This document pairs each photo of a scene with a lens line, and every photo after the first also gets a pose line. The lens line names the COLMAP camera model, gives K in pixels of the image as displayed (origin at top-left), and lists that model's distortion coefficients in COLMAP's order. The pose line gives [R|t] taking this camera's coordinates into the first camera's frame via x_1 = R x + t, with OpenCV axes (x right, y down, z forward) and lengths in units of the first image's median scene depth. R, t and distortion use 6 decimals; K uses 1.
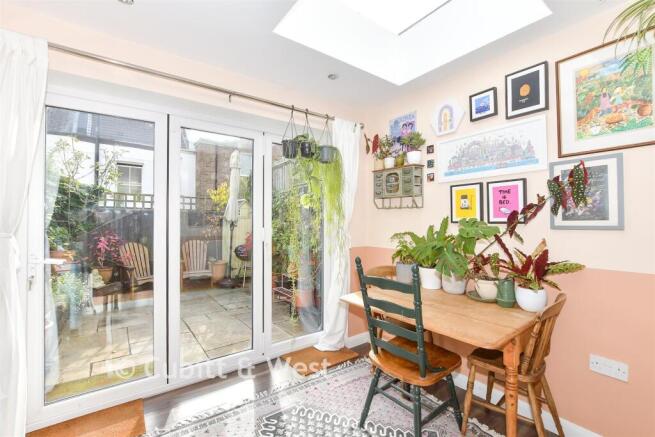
lens RADIAL K [[294.9, 0, 328.3], [0, 294.9, 214.2], [0, 0, 1]] dist [0.001079, 0.000271]
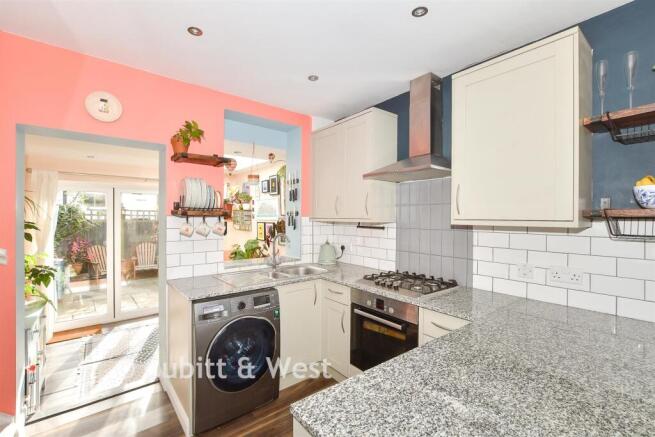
lens RADIAL K [[294.9, 0, 328.3], [0, 294.9, 214.2], [0, 0, 1]] dist [0.001079, 0.000271]
pose [[0.997089, 0.004108, 0.076132, 0.410295], [-0.005433, 0.999837, 0.017206, -0.103752], [-0.076049, -0.017569, 0.996949, -0.604450]]
